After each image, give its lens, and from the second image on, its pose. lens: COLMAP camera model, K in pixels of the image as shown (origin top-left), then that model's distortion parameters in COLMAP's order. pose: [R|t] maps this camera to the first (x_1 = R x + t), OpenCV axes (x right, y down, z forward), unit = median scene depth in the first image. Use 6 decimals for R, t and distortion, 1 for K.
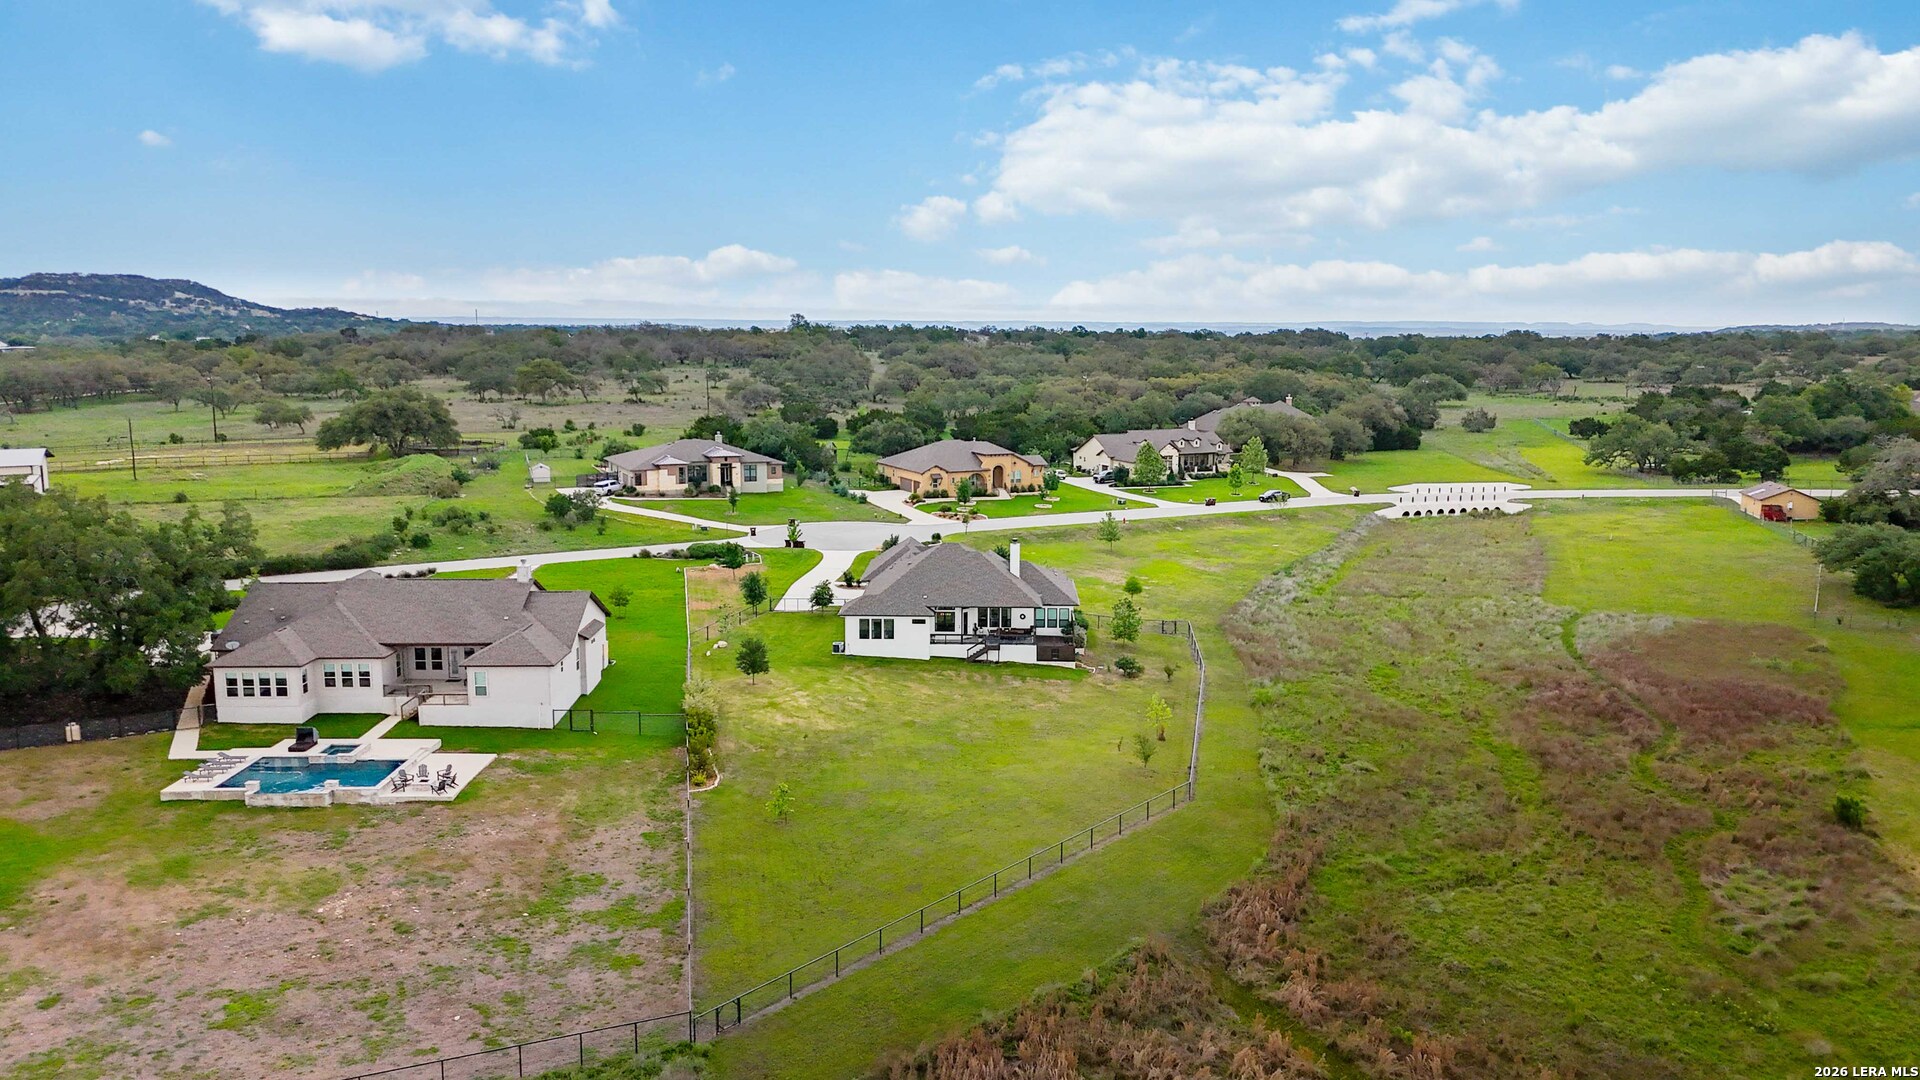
lens RADIAL K [[1401.7, 0, 960.0], [0, 1401.7, 540.0], [0, 0, 1]] dist [0.083802, -0.080257]
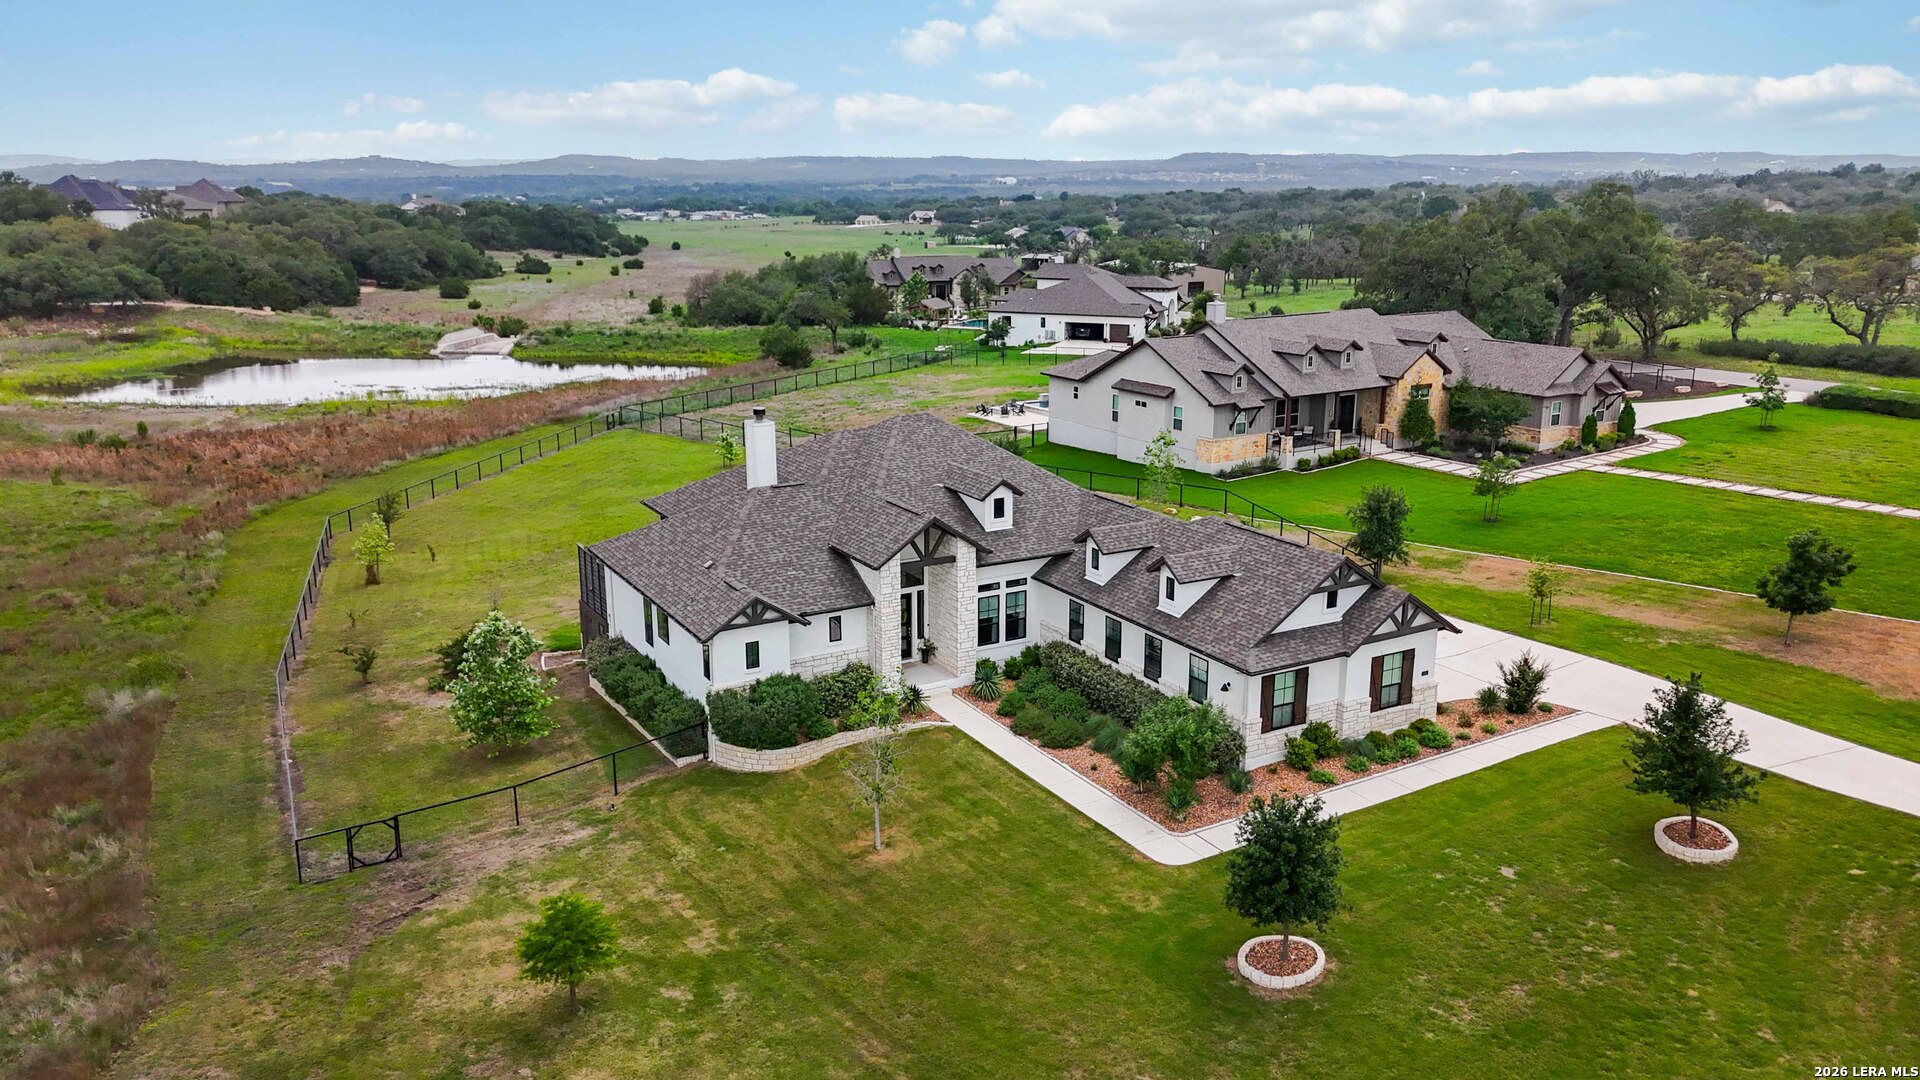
lens RADIAL K [[1410.7, 0, 960.0], [0, 1410.7, 540.0], [0, 0, 1]] dist [0.073957, -0.072011]
pose [[-0.853869, 0.126788, -0.504810, 0.204583], [-0.080103, 0.926312, 0.368143, -0.122983], [0.514288, 0.354783, -0.780793, 1.385630]]
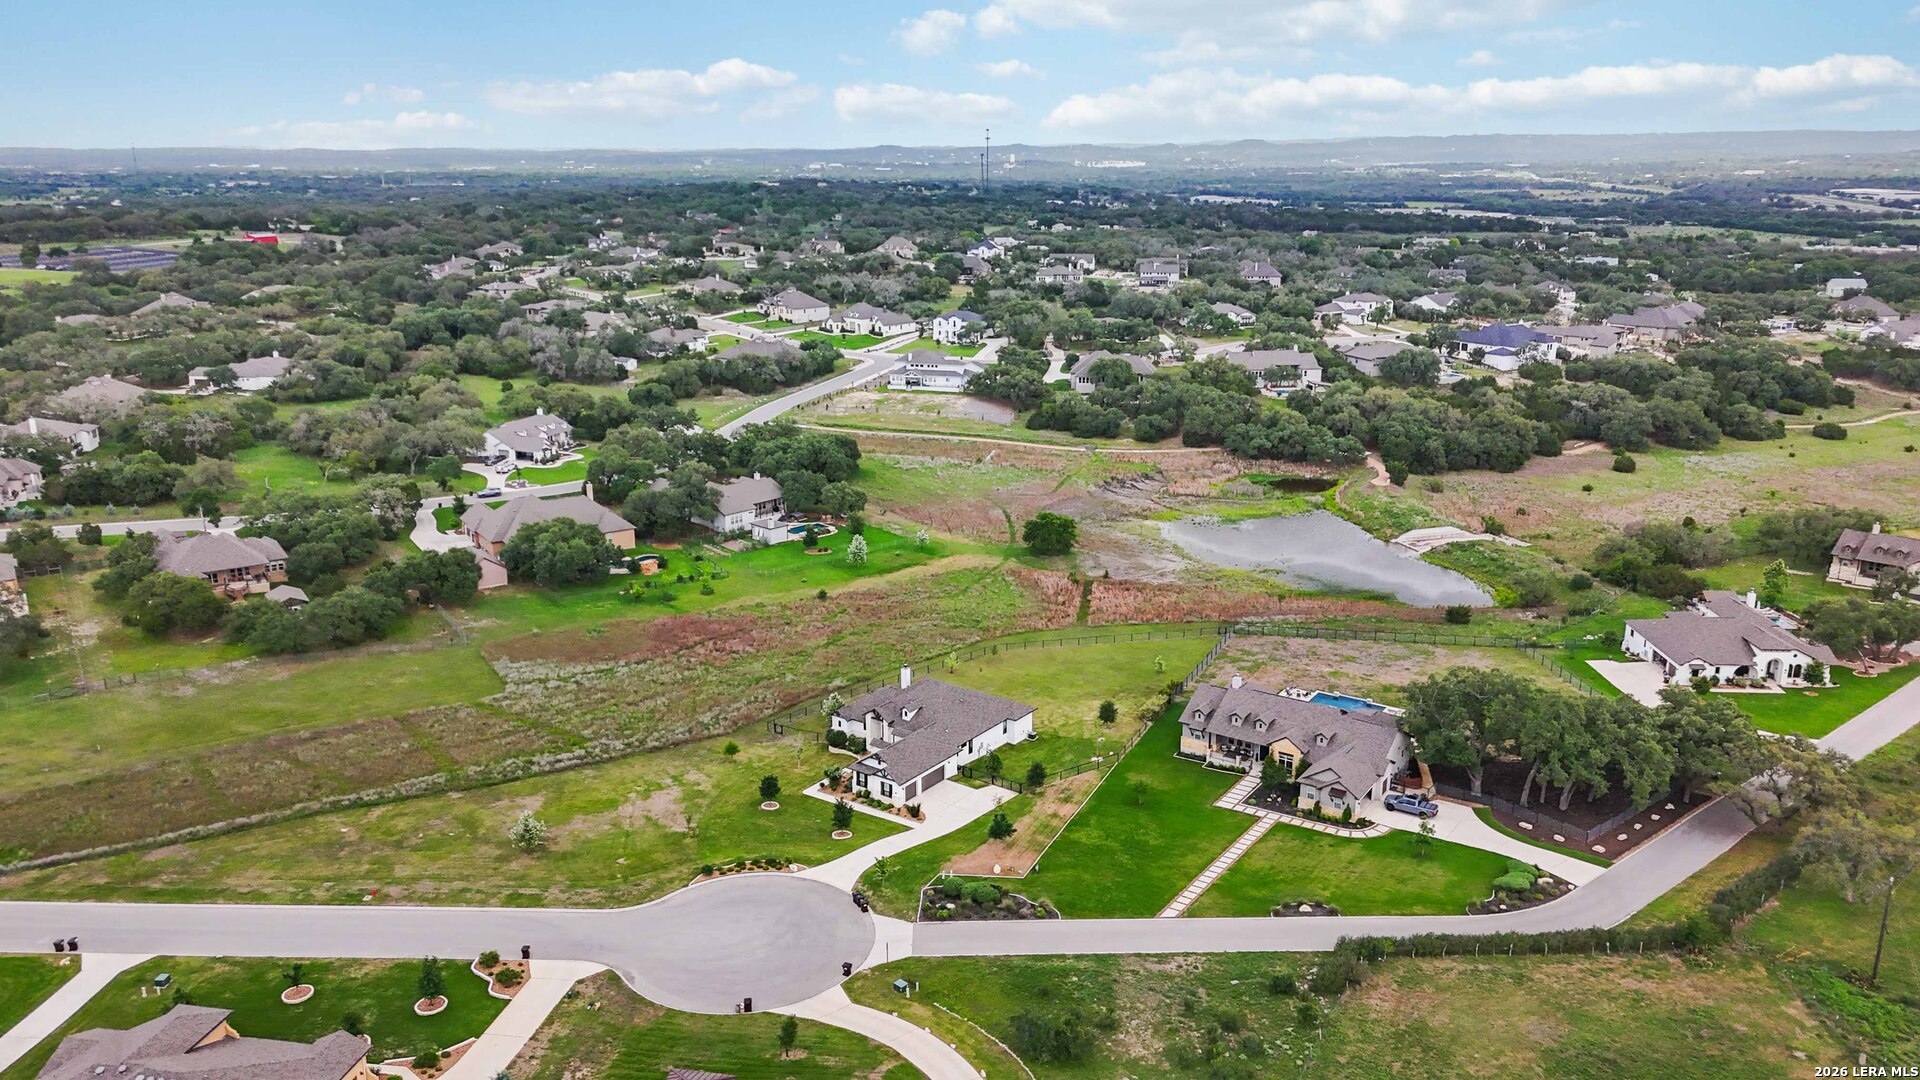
lens RADIAL K [[1401.7, 0, 960.0], [0, 1401.7, 540.0], [0, 0, 1]] dist [0.083802, -0.080257]
pose [[-0.821417, -0.154404, 0.549030, -0.801715], [0.086406, 0.917853, 0.387402, -0.693335], [-0.563745, 0.365658, -0.740598, 2.034336]]
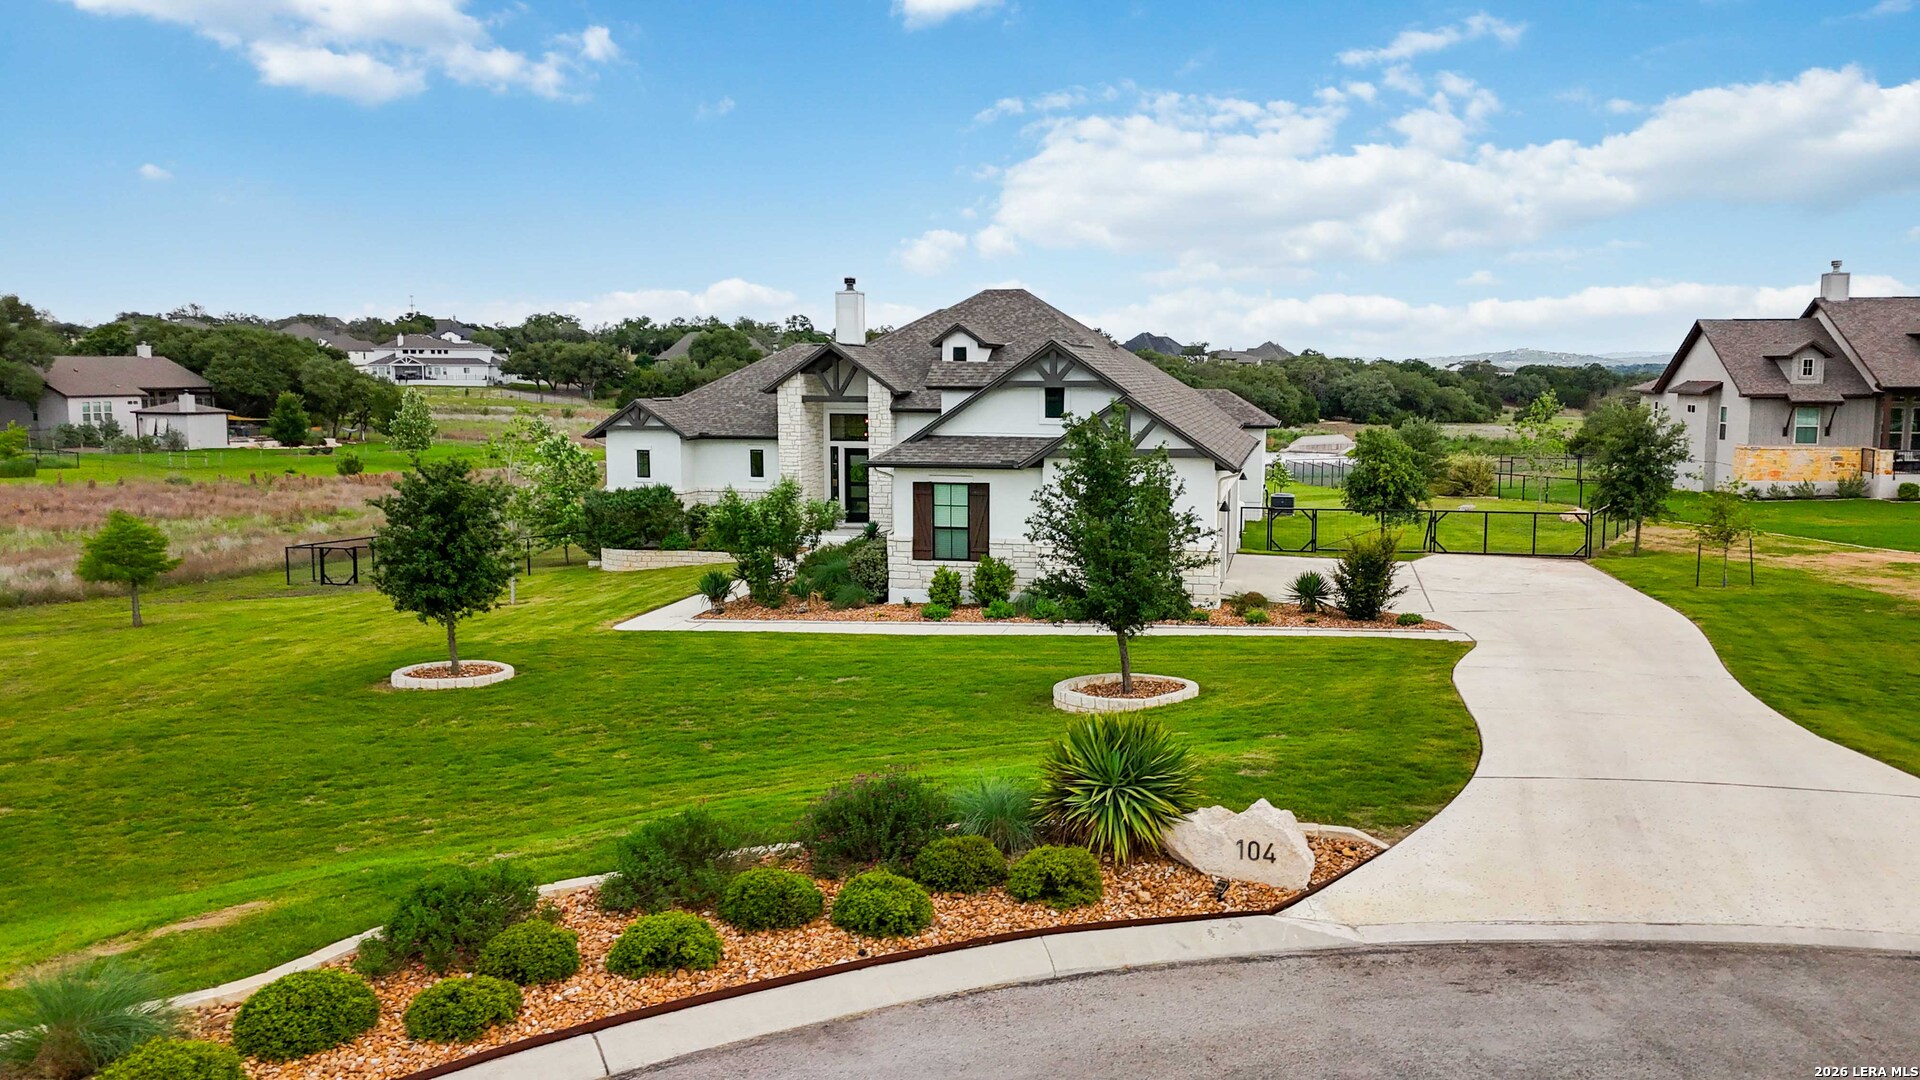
lens RADIAL K [[1410.7, 0, 960.0], [0, 1410.7, 540.0], [0, 0, 1]] dist [0.073957, -0.072011]
pose [[-0.977960, -0.027834, 0.206928, -0.078255], [0.028333, 0.964215, 0.263604, -0.035060], [-0.206860, 0.263657, -0.942175, 1.417134]]
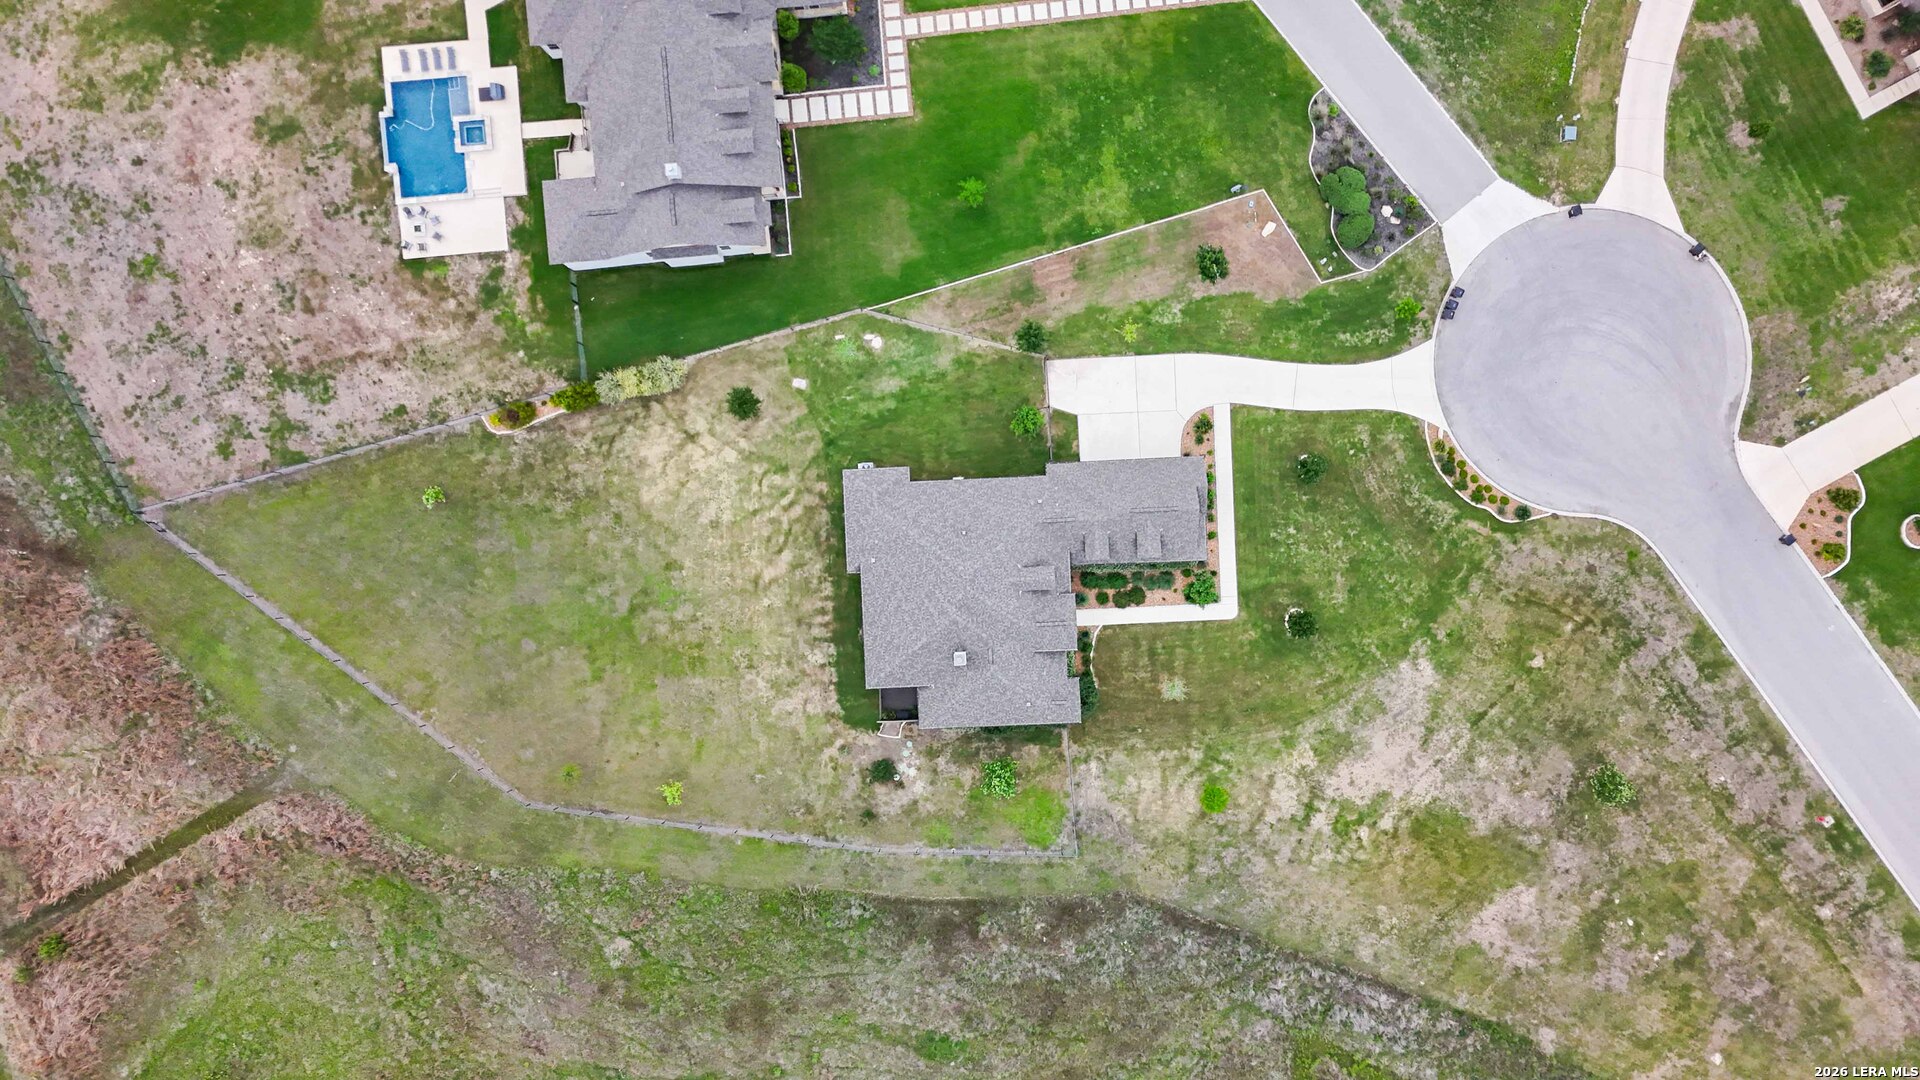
lens RADIAL K [[1401.7, 0, 960.0], [0, 1401.7, 540.0], [0, 0, 1]] dist [0.083802, -0.080257]
pose [[0.074112, 0.997213, -0.008564, -0.025674], [-0.129899, 0.018167, 0.991361, -0.844752], [0.988754, -0.072359, 0.130883, 0.909808]]
